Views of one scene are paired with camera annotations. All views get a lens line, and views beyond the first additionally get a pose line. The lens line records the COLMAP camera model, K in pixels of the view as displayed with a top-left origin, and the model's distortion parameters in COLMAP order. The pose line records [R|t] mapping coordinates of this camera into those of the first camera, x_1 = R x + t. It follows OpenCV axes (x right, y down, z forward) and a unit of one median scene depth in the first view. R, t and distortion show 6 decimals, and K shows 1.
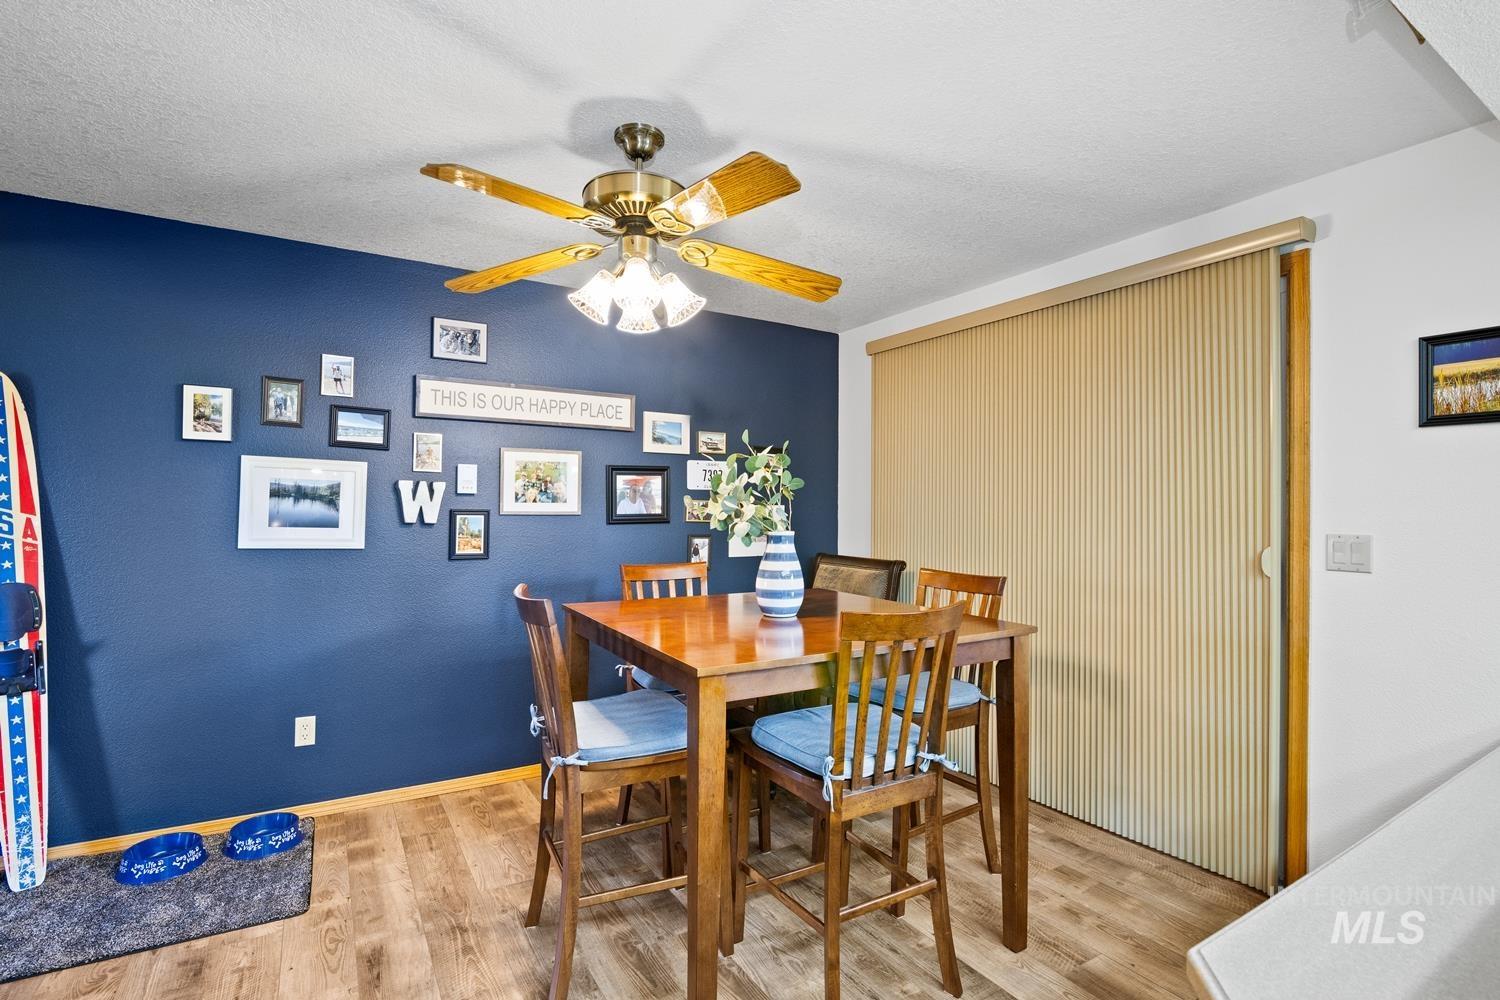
lens RADIAL K [[709.1, 0, 761.2], [0, 709.1, 503.7], [0, 0, 1]] dist [-0.021698, 0.001979]
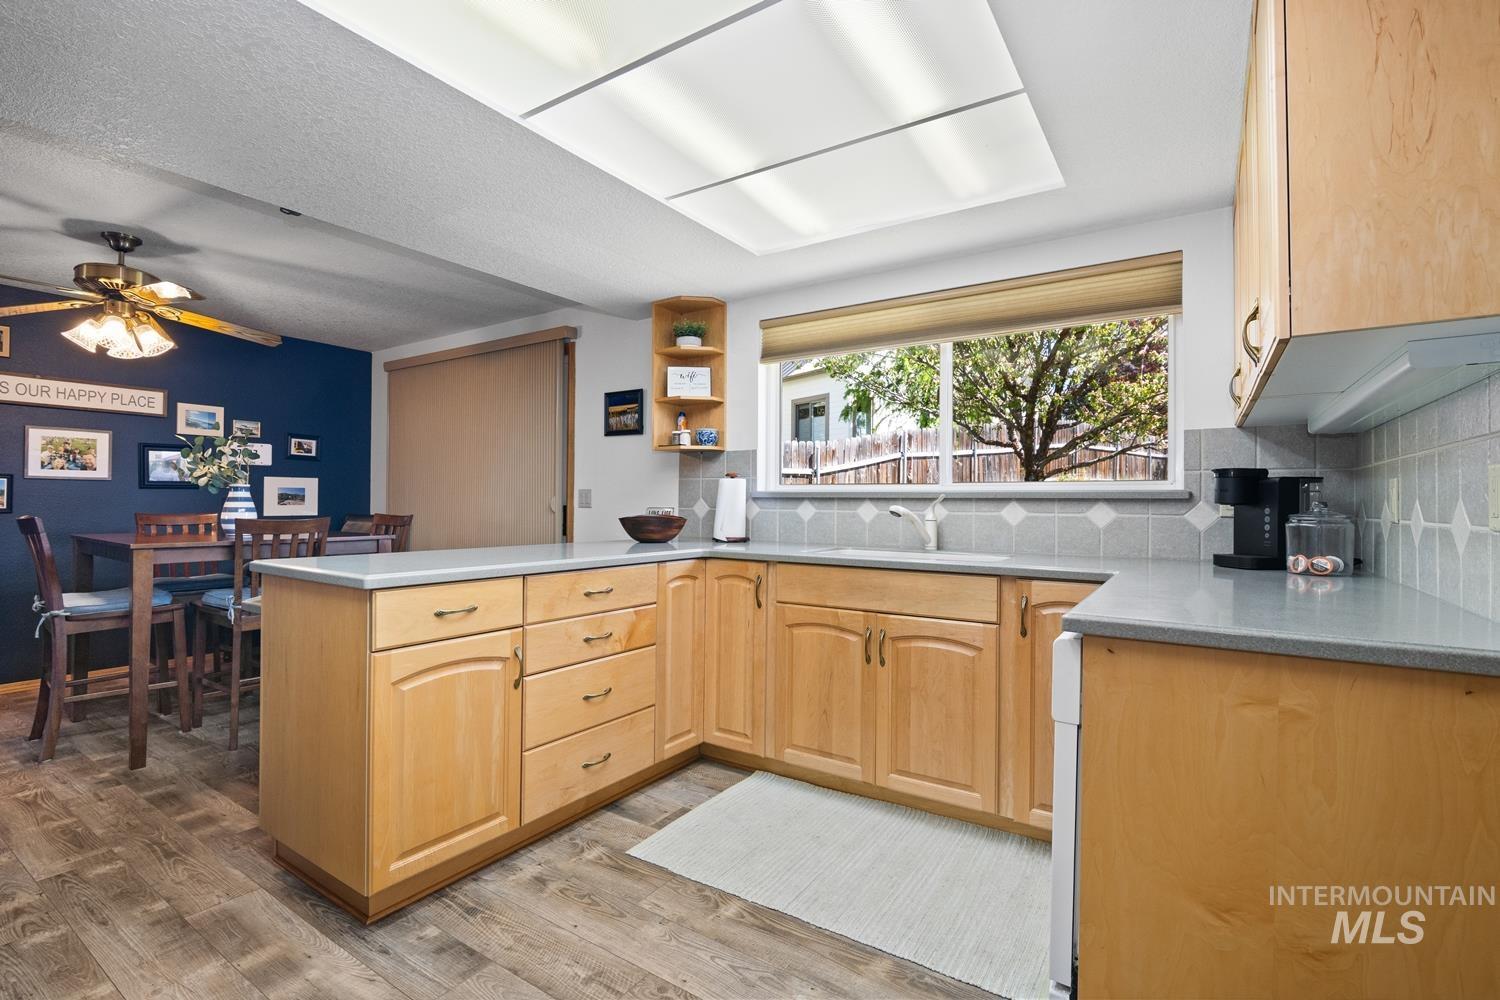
lens RADIAL K [[673.8, 0, 756.2], [0, 673.8, 497.4], [0, 0, 1]] dist [-0.011974, 0.000792]
pose [[0.906863, 0.002962, 0.421416, 0.340701], [-0.004062, 0.999990, 0.001712, 0.045694], [-0.421407, -0.003264, 0.906866, -0.679892]]
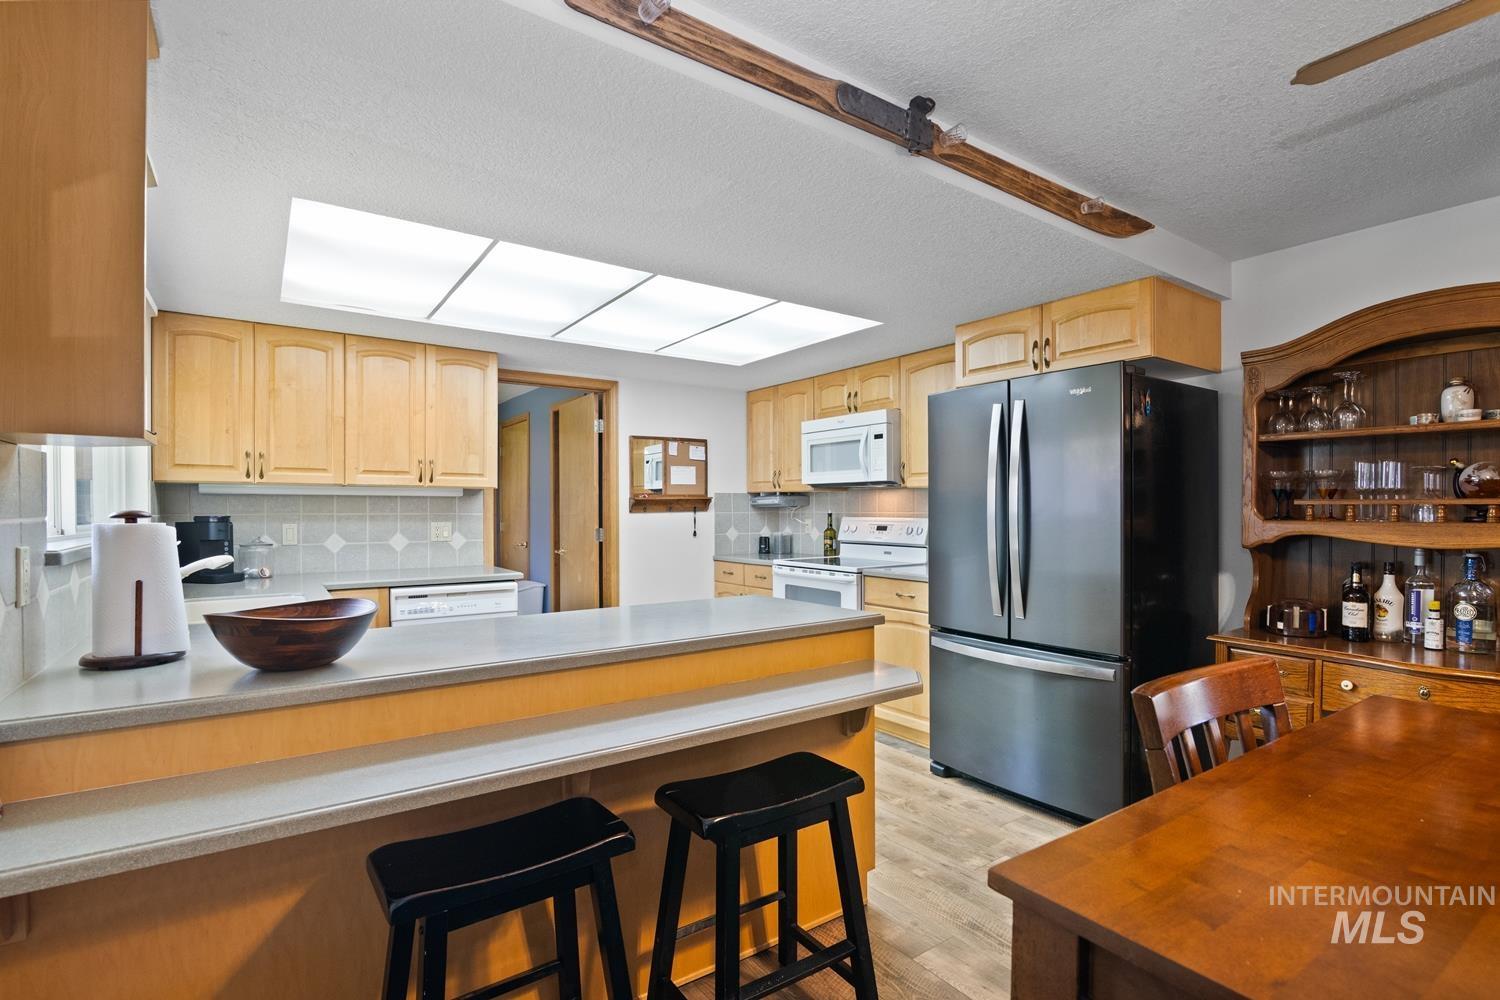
lens RADIAL K [[709.1, 0, 725.8], [0, 709.1, 514.4], [0, 0, 1]] dist [-0.021698, 0.001979]
pose [[-0.999693, -0.003061, -0.024599, 0.349741], [-0.003046, 0.999995, -0.000670, 0.008998], [0.024601, -0.000595, -0.999697, 0.886339]]
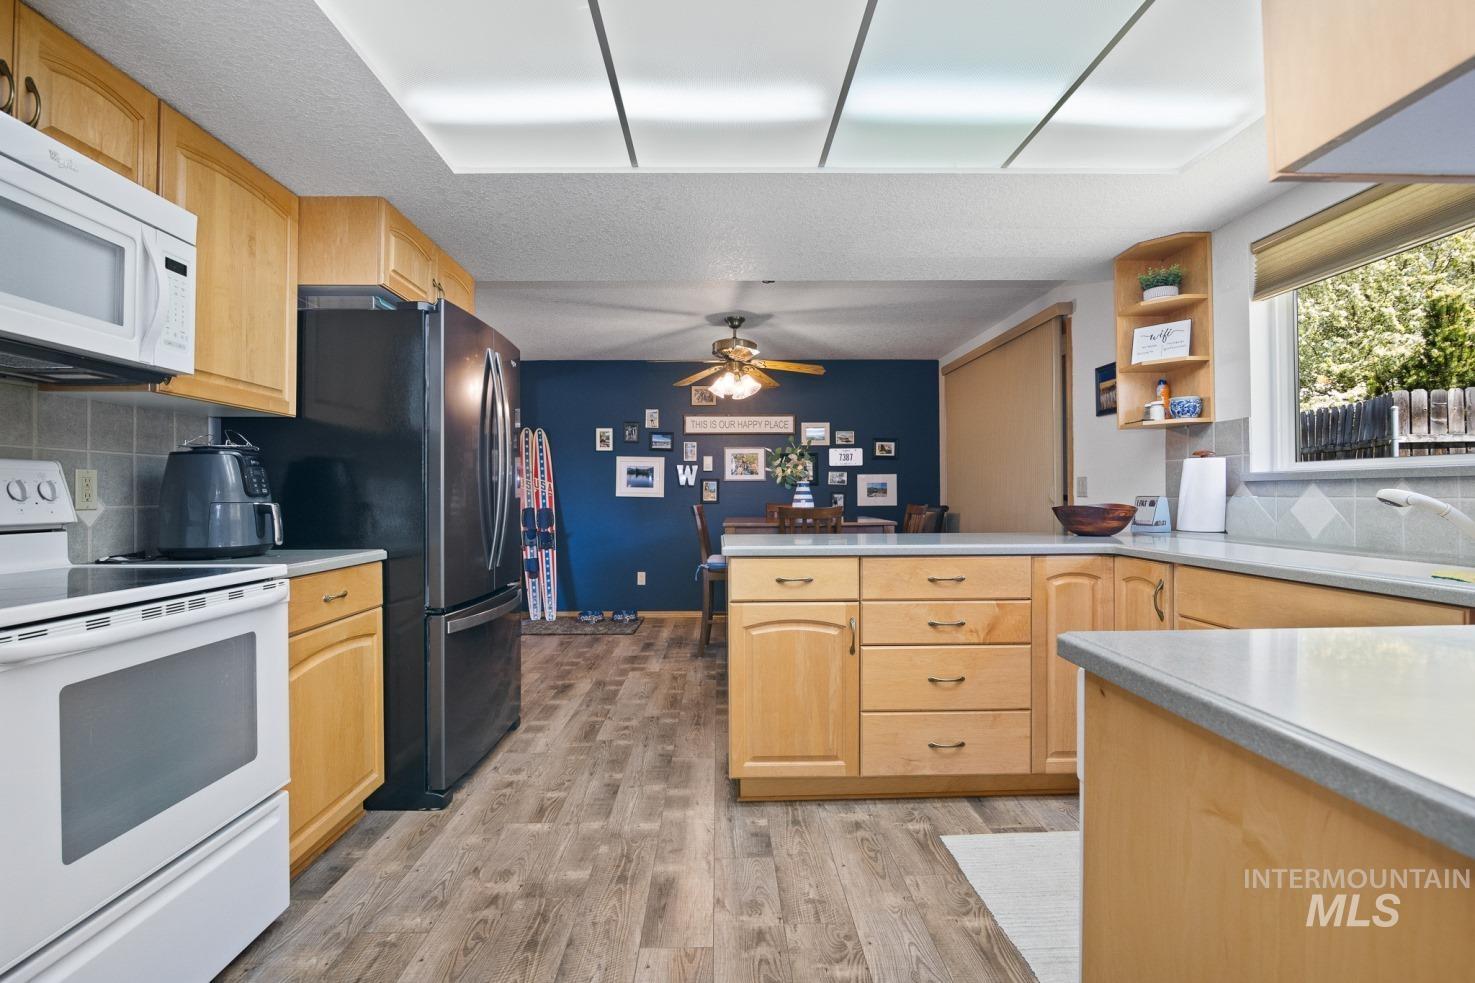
lens RADIAL K [[702.6, 0, 740.2], [0, 702.6, 490.6], [0, 0, 1]] dist [-0.017479, 0.000104]
pose [[0.864016, -0.015683, -0.503219, 0.707925], [0.016932, 0.999854, -0.002089, 0.050375], [0.503179, -0.006715, 0.864156, -0.730492]]
